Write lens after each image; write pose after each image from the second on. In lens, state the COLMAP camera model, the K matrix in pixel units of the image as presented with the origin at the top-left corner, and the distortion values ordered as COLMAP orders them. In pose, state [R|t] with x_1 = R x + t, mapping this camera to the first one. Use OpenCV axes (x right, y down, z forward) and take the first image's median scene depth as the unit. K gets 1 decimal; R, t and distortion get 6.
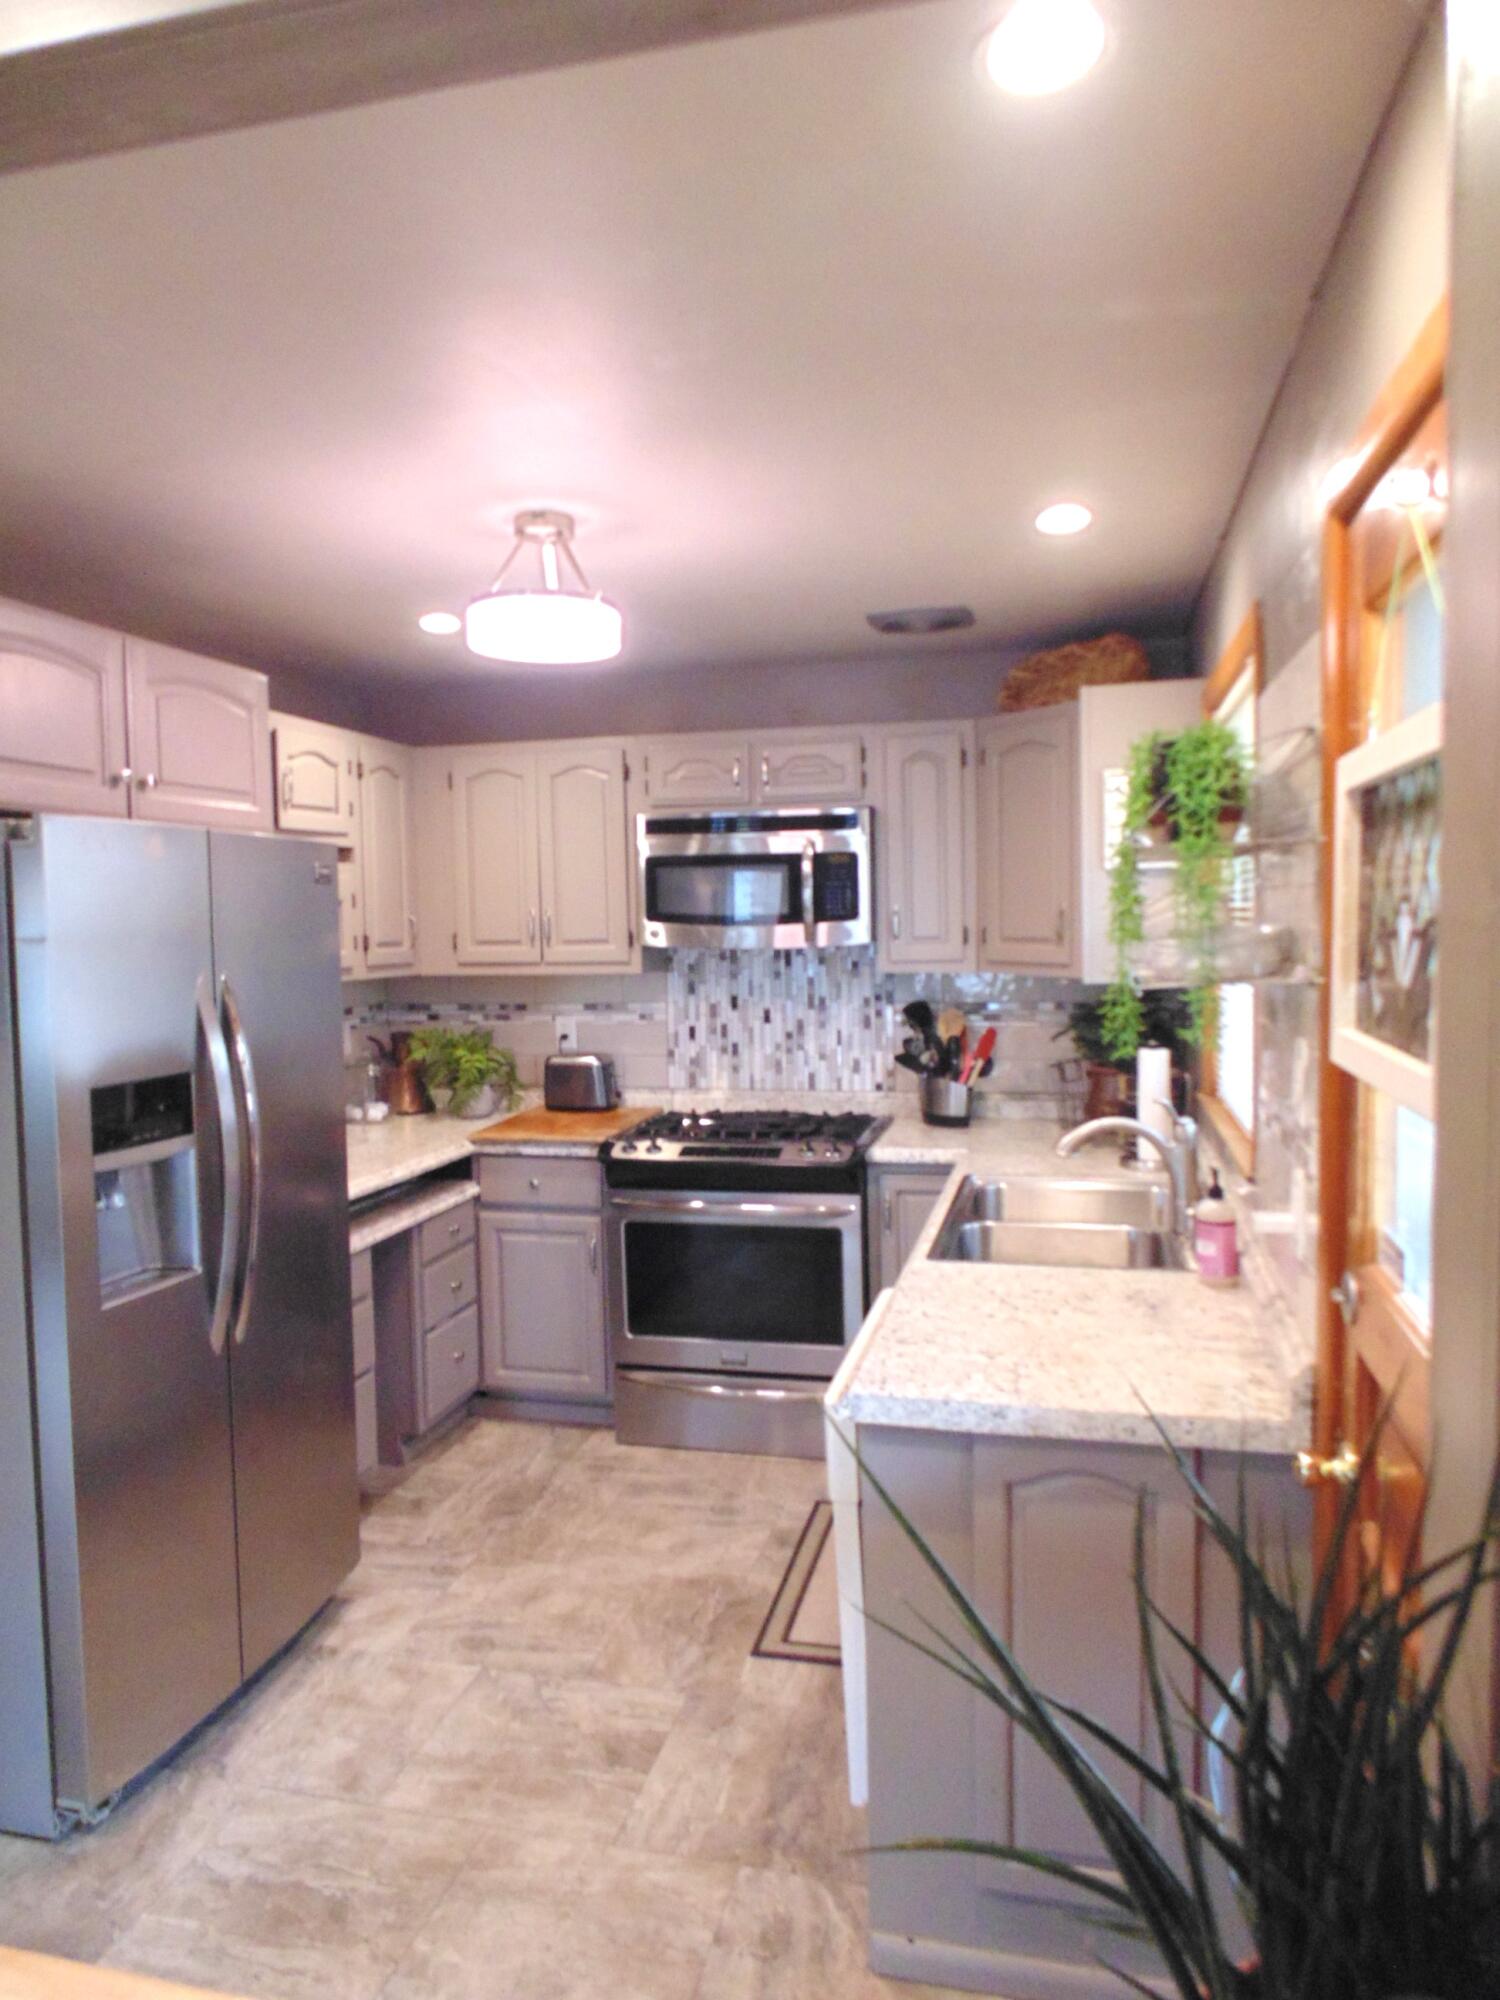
lens RADIAL K [[1340.9, 0, 735.8], [0, 1340.9, 1007.9], [0, 0, 1]] dist [-0.010190, 0.001268]
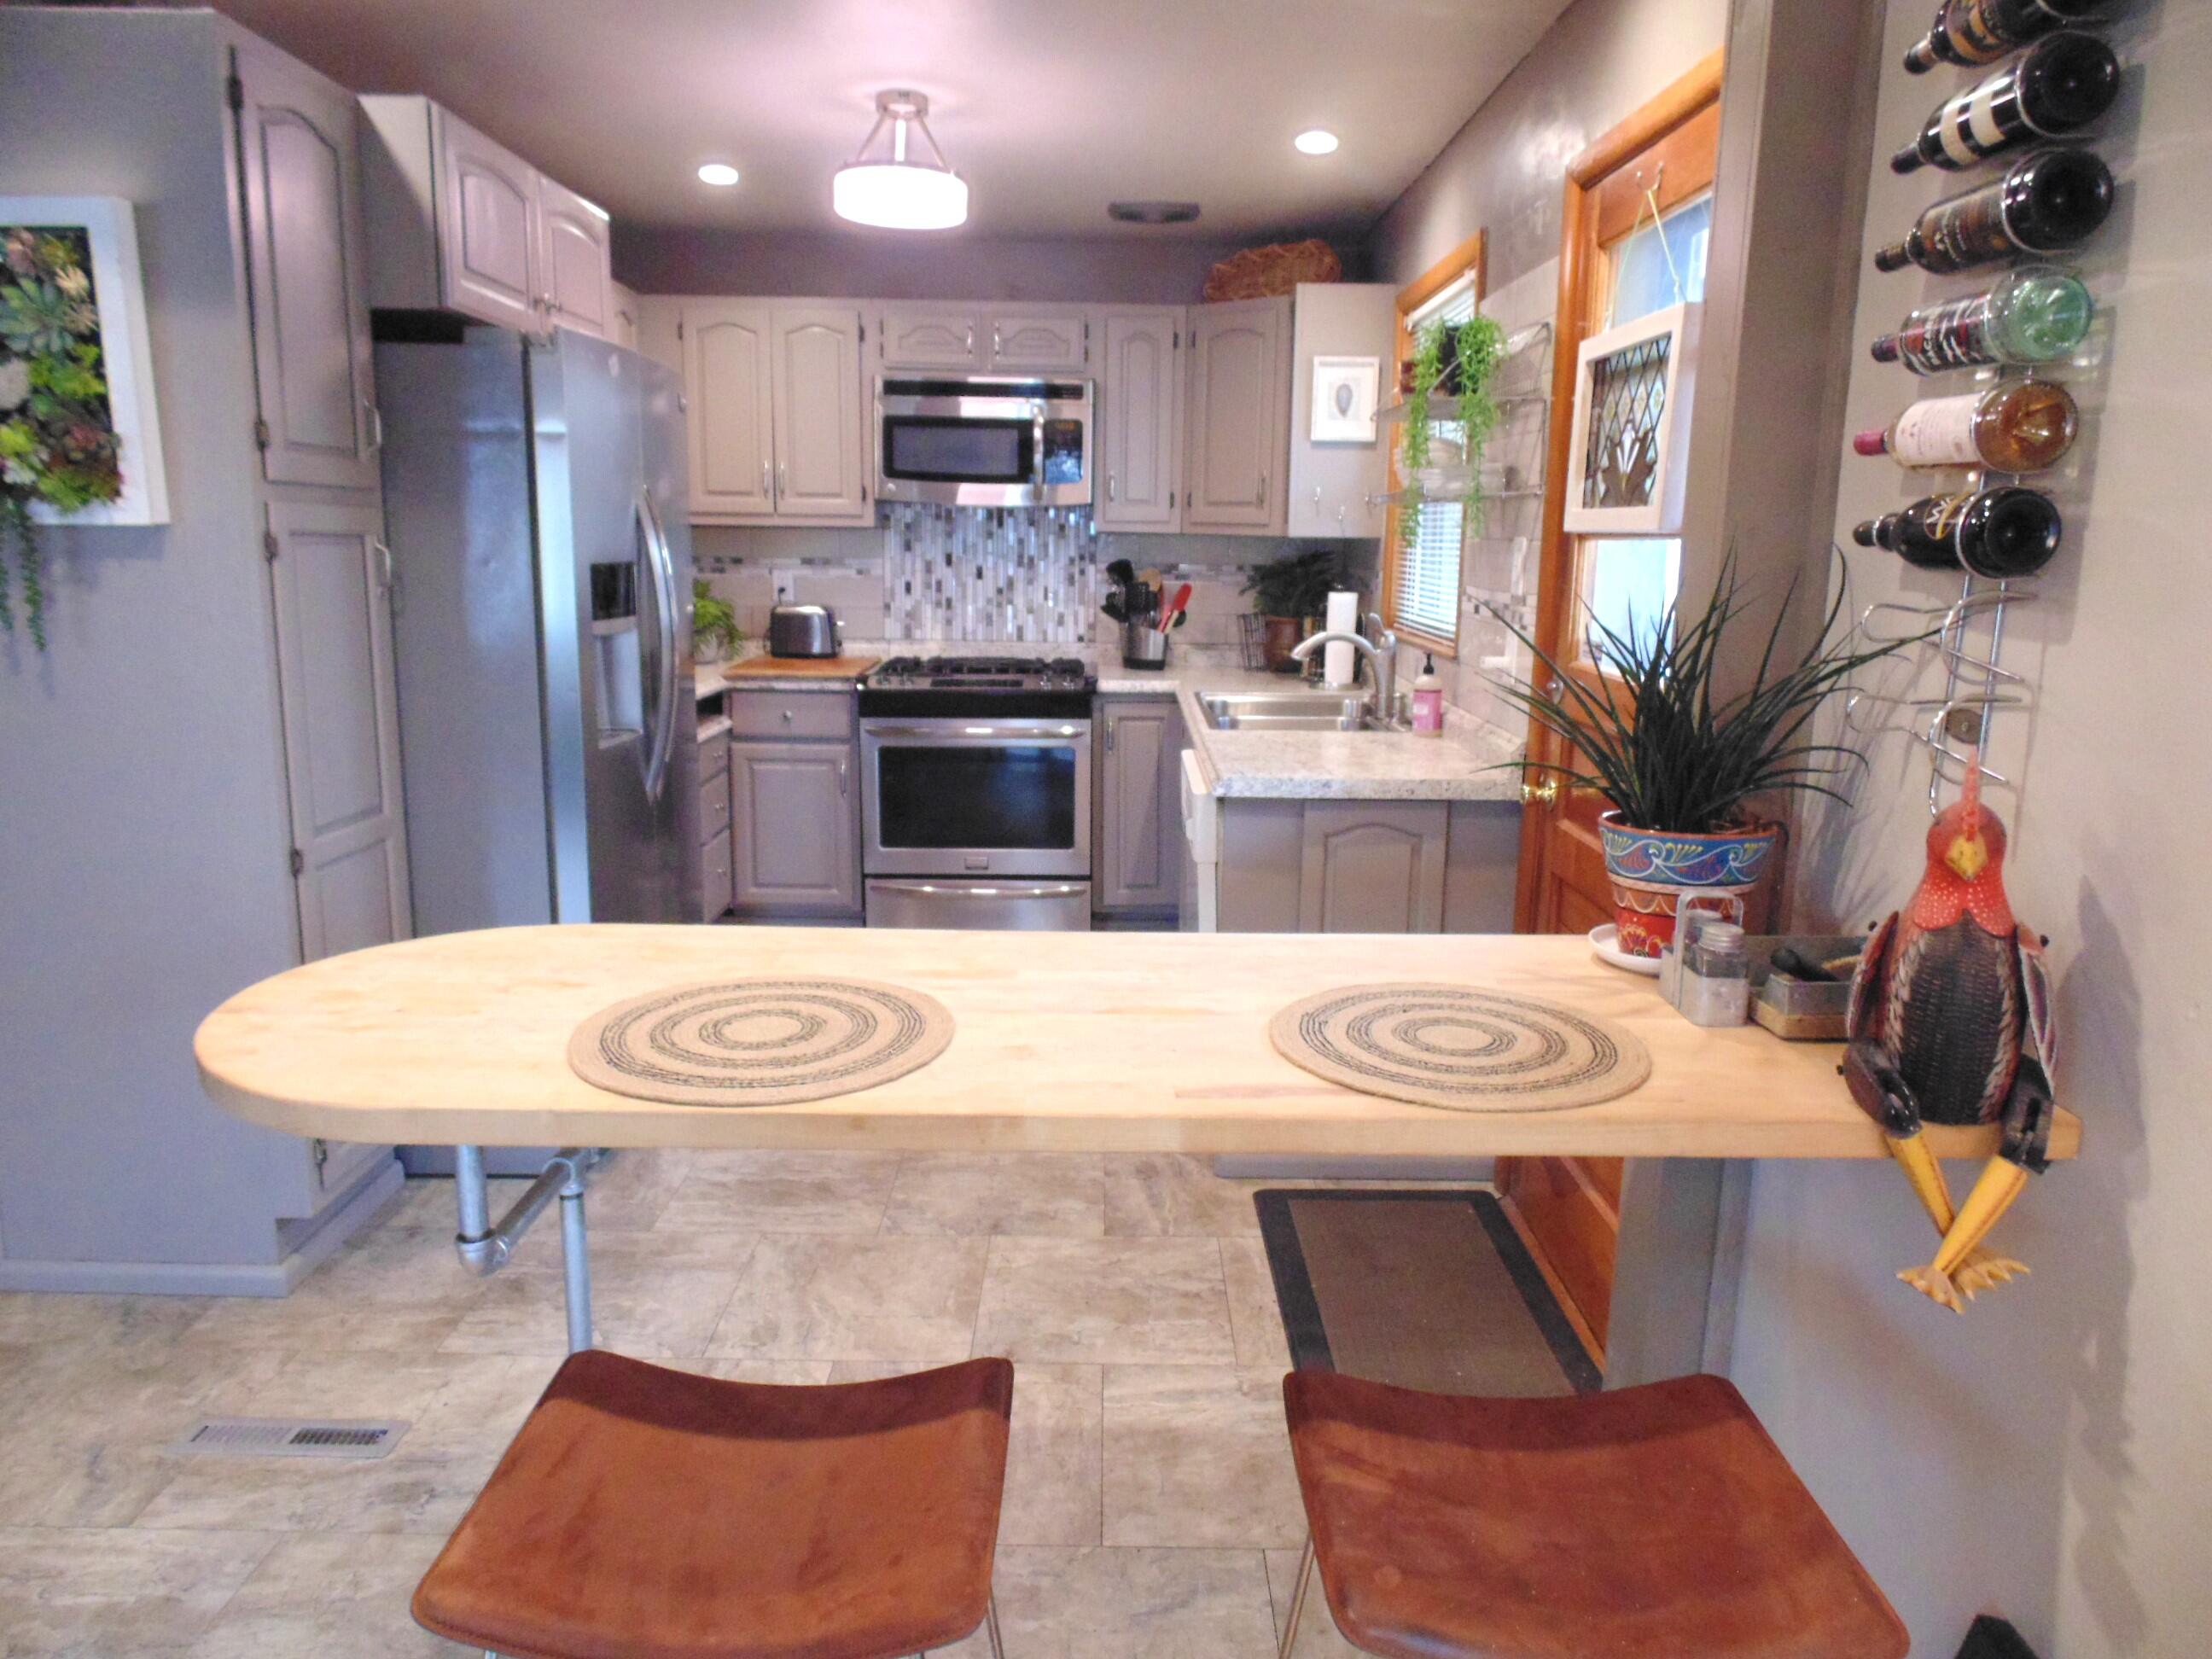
lens RADIAL K [[1483.0, 0, 1103.0], [0, 1483.0, 825.4], [0, 0, 1]] dist [-0.010190, 0.001268]
pose [[0.968299, -0.013765, 0.249416, -0.264257], [-0.017534, 0.992272, 0.122836, 0.086566], [-0.249179, -0.123315, 0.960574, -0.305995]]
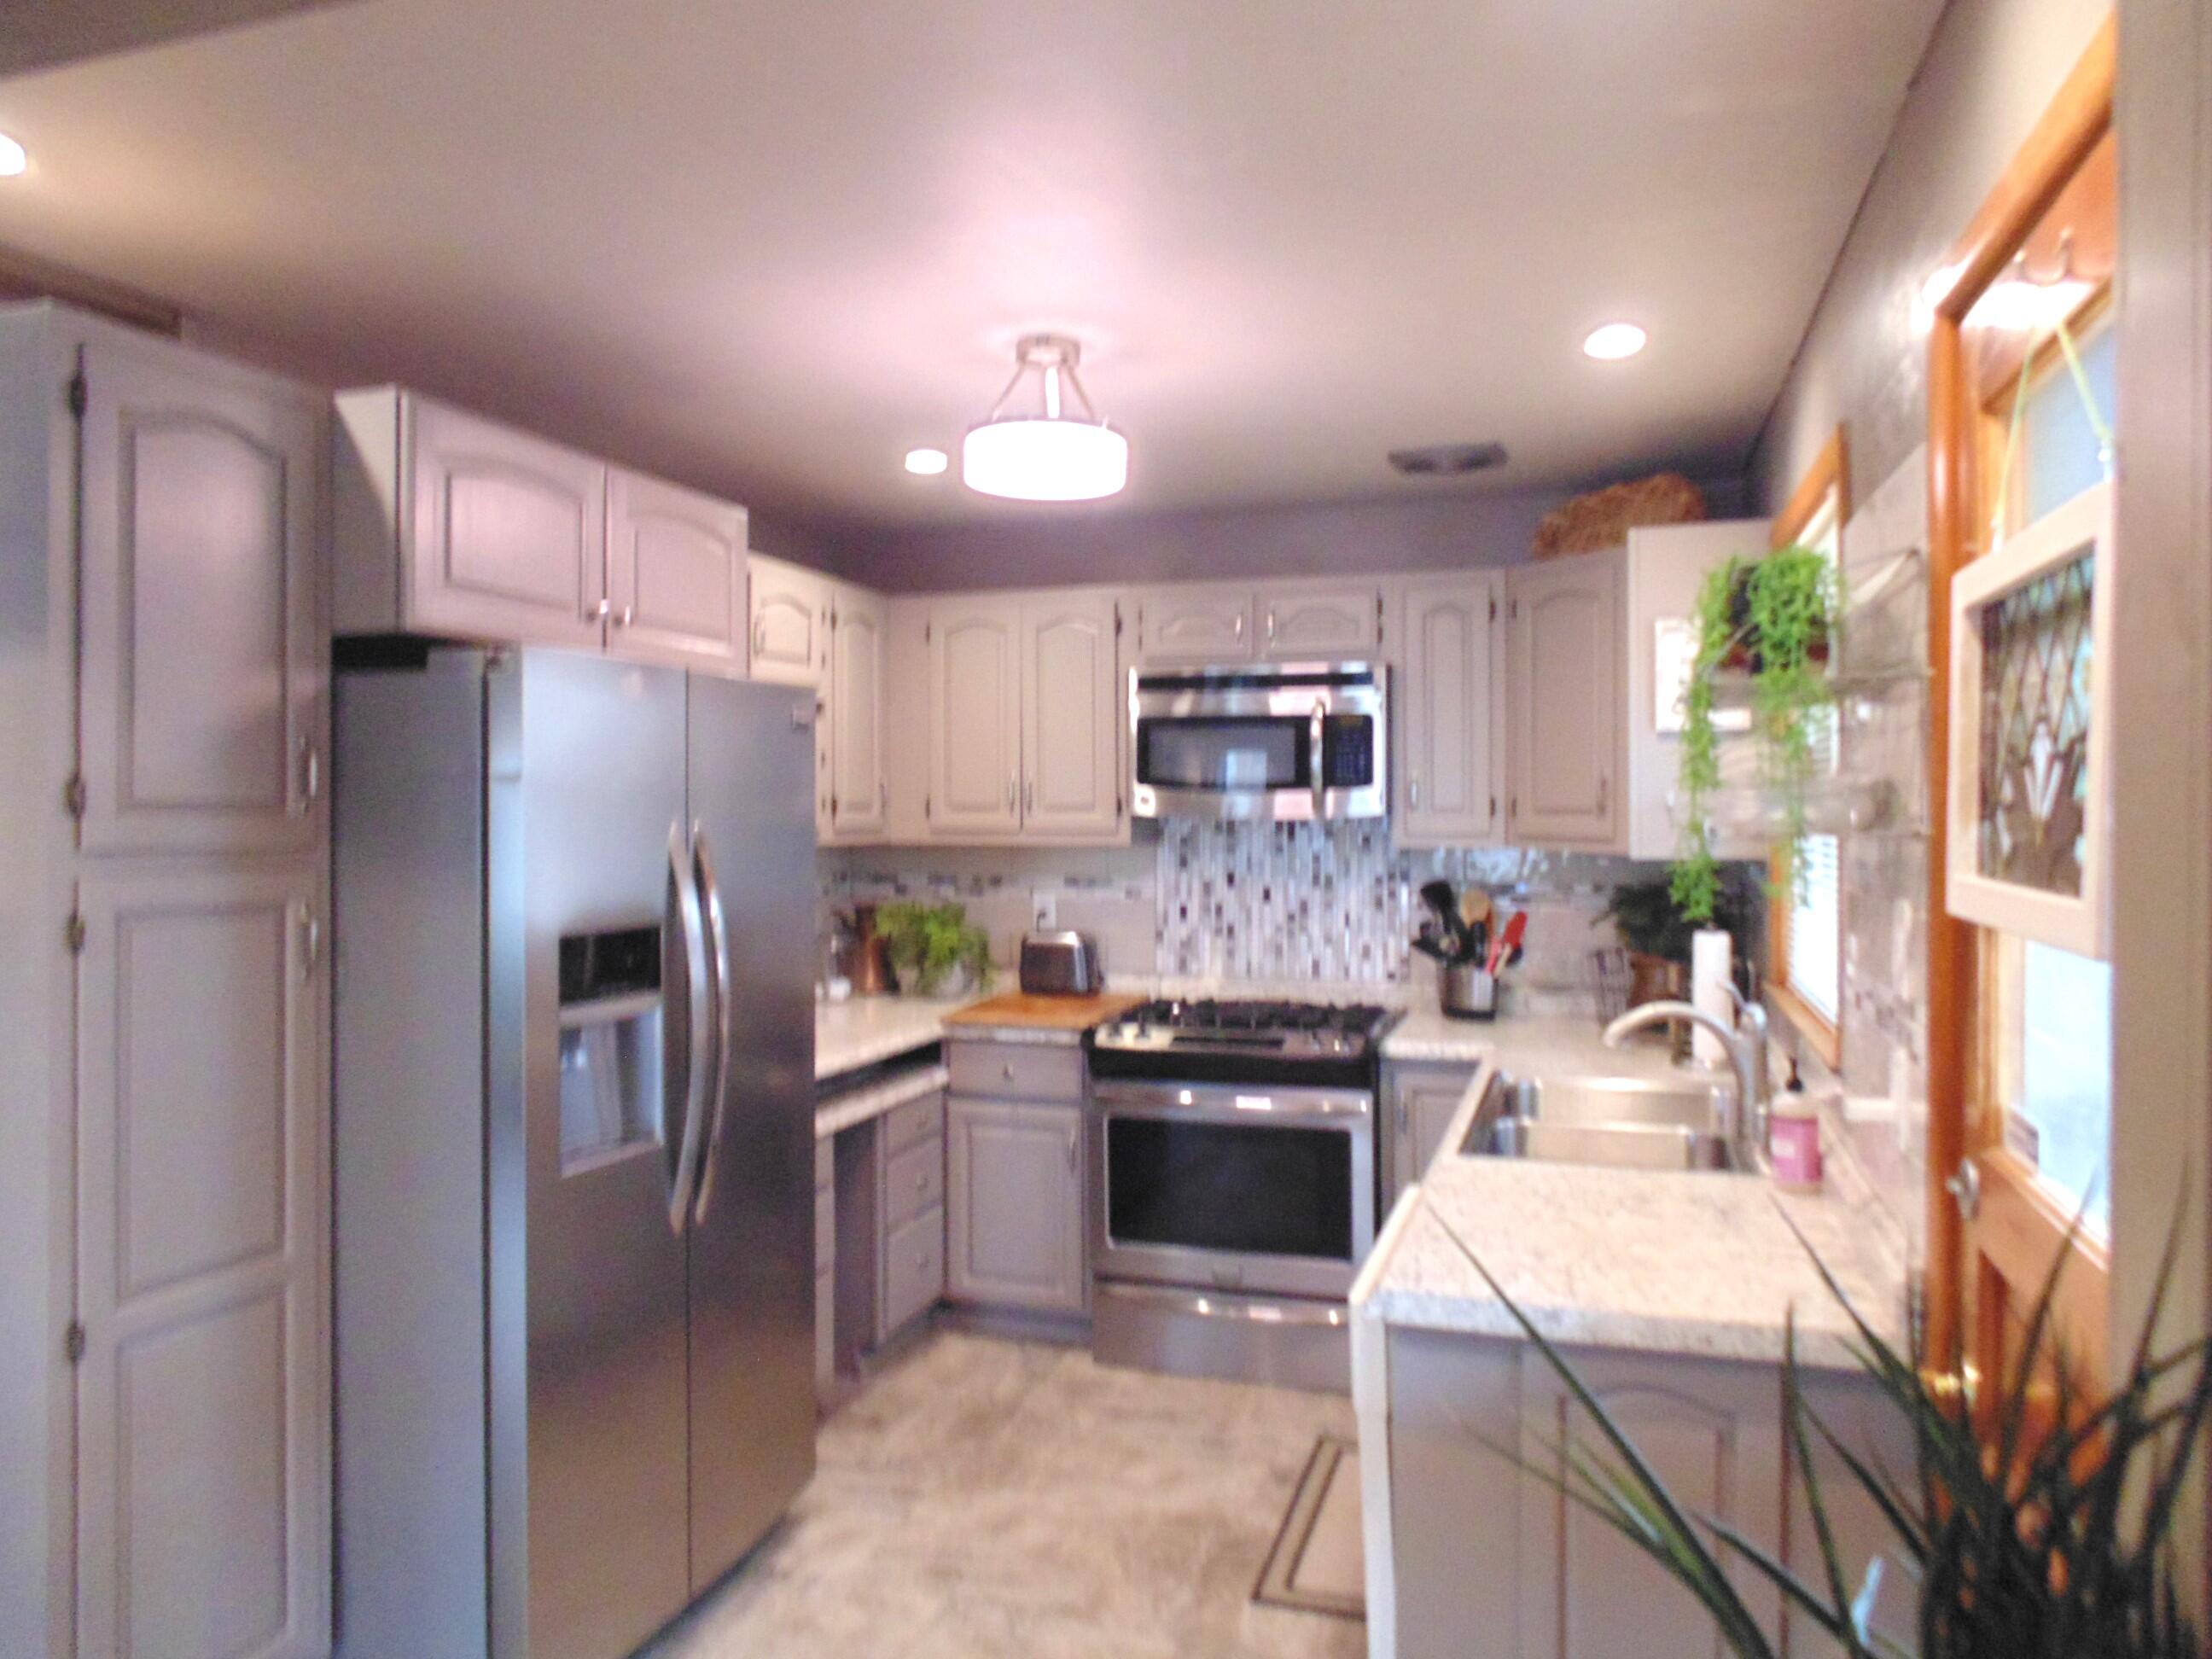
lens RADIAL K [[1483.0, 0, 1107.3], [0, 1483.0, 827.8], [0, 0, 1]] dist [-0.010190, 0.001268]
pose [[0.997281, 0.017641, -0.071555, -0.019103], [-0.021349, 0.998451, -0.051388, 0.021254], [0.070537, 0.052775, 0.996112, -0.008026]]
